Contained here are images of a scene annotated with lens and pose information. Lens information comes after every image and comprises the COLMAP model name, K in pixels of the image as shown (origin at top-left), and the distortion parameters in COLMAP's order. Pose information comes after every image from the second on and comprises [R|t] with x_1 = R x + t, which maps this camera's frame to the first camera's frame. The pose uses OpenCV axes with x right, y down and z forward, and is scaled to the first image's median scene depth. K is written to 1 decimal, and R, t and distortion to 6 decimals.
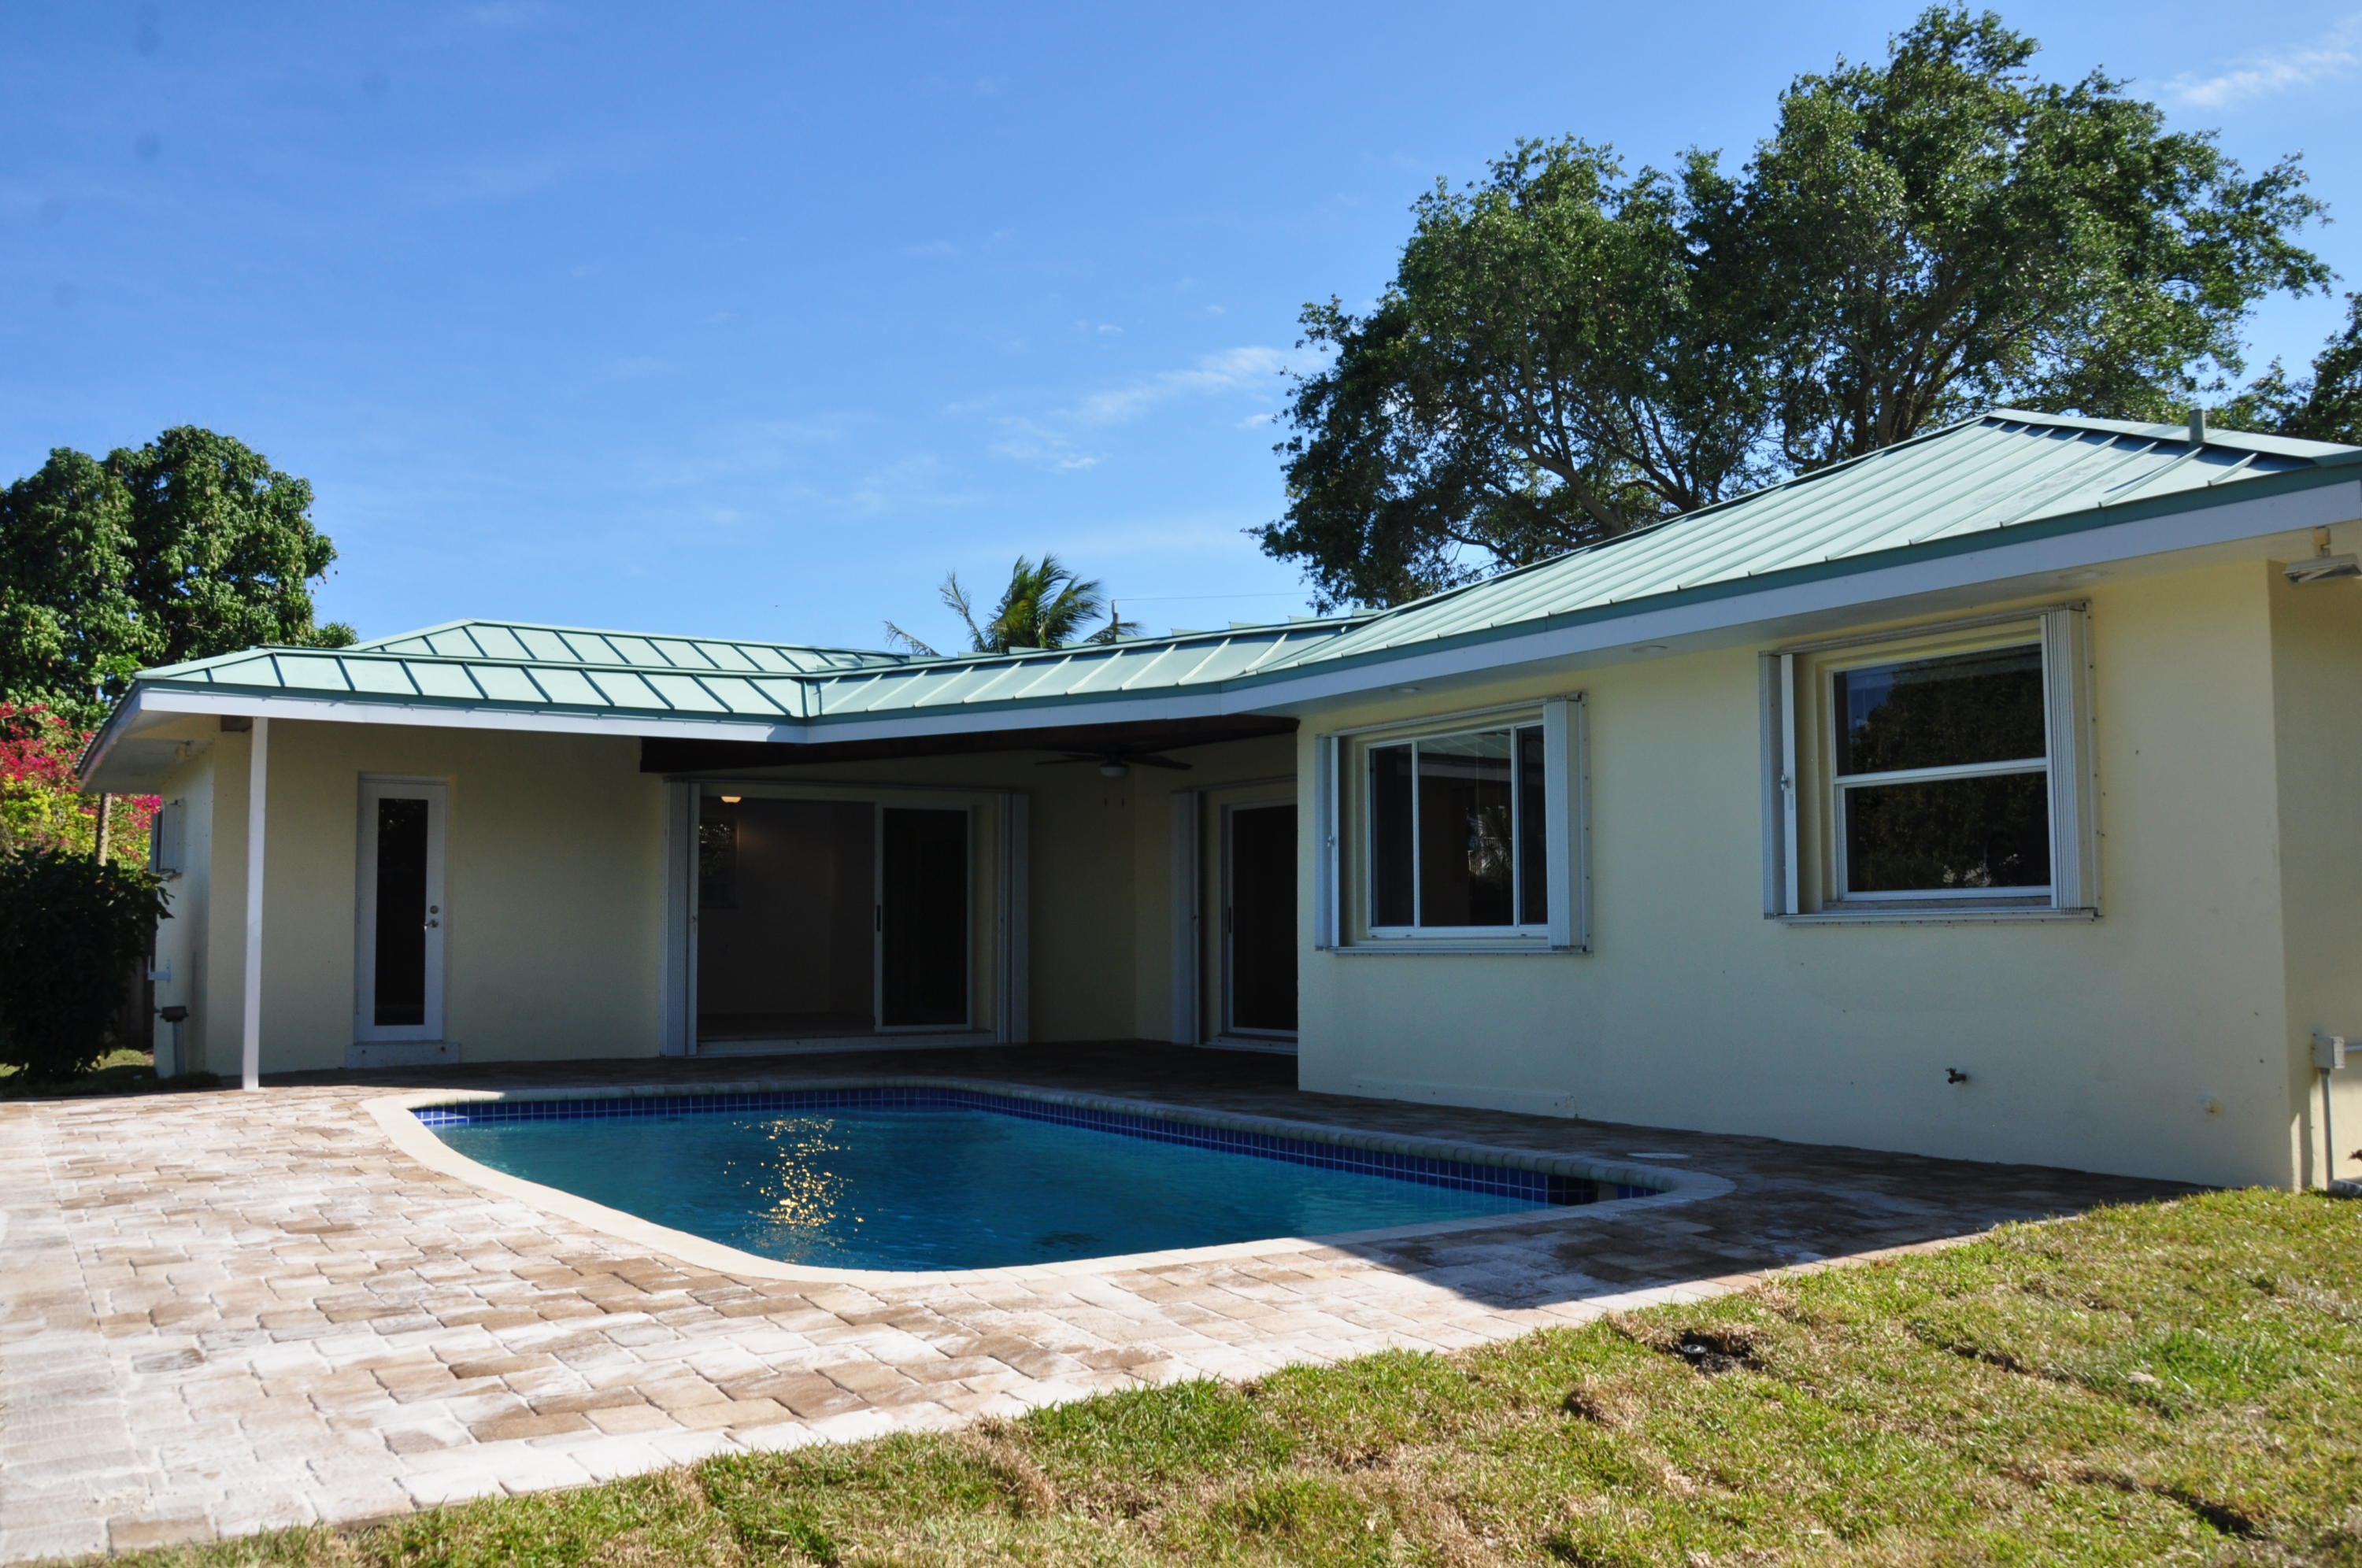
lens RADIAL K [[2052.9, 0, 1182.0], [0, 2052.9, 783.5], [0, 0, 1]] dist [0.004048, 0.007361]
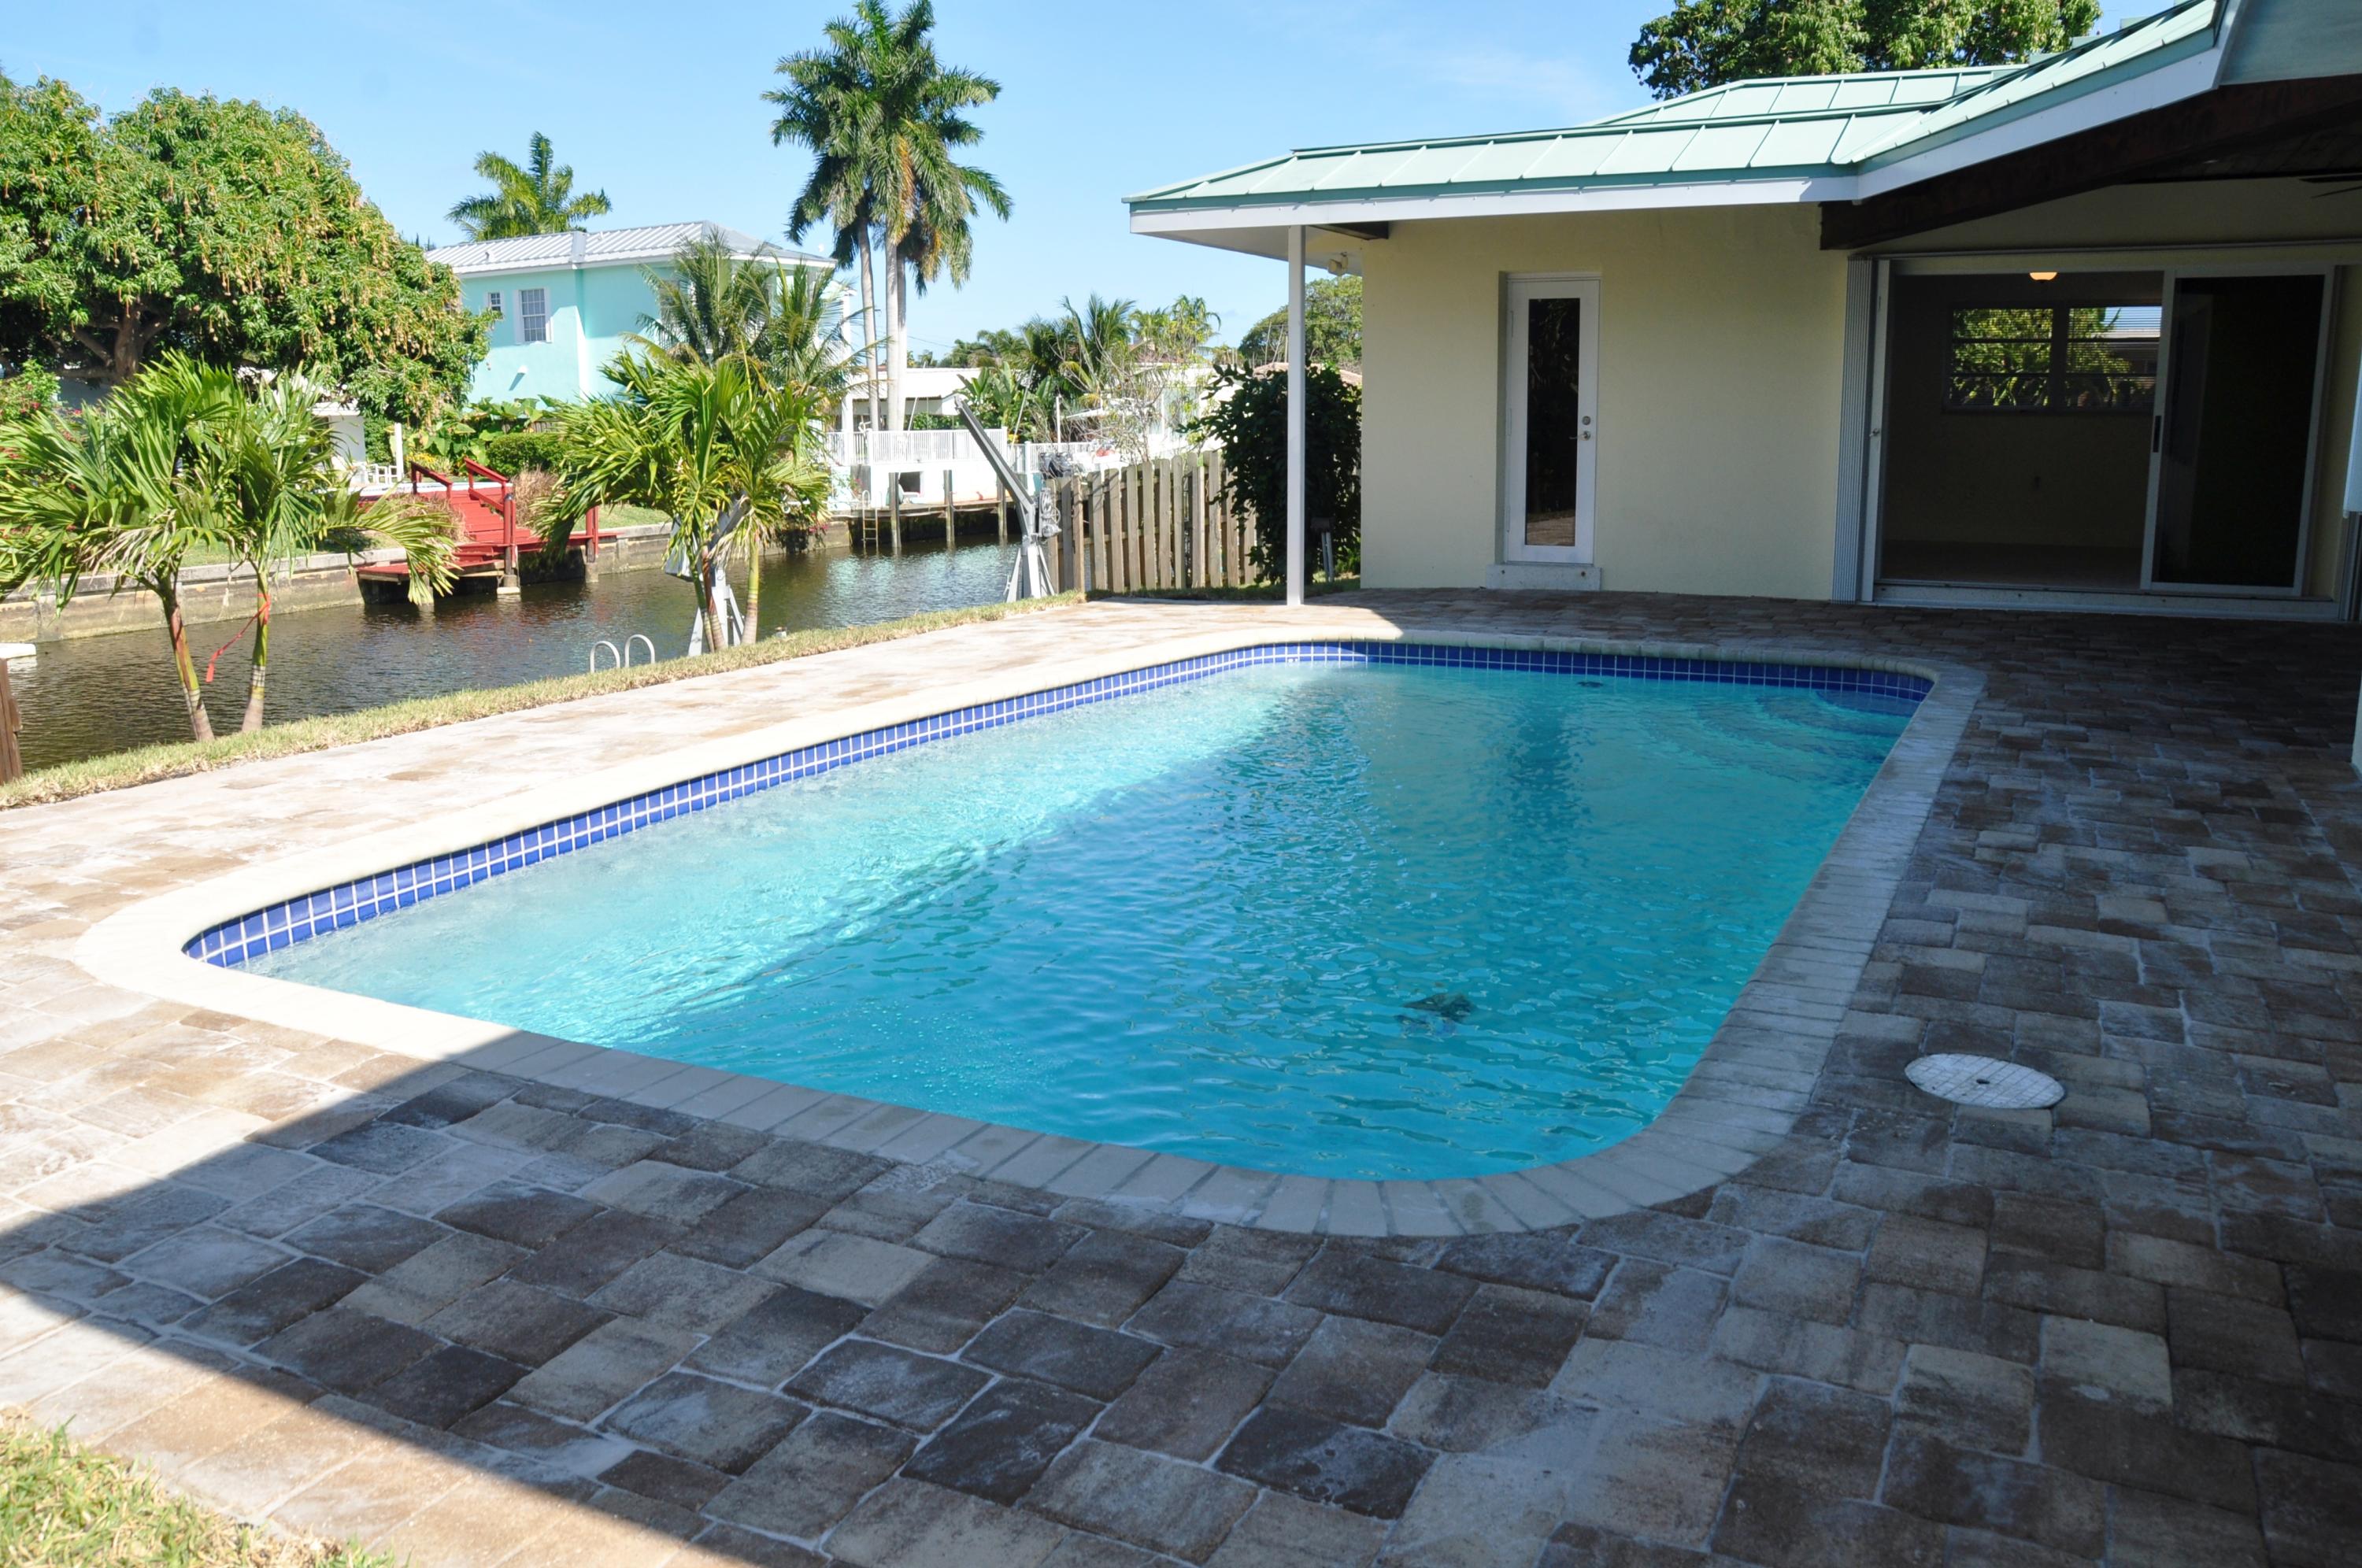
lens RADIAL K [[1857.3, 0, 1181.8], [0, 1857.3, 775.9], [0, 0, 1]] dist [-0.013881, 0.007487]
pose [[0.550381, 0.161965, -0.819053, 0.230610], [0.058037, 0.971209, 0.231053, 0.012374], [0.832894, -0.174703, 0.525135, 0.364830]]
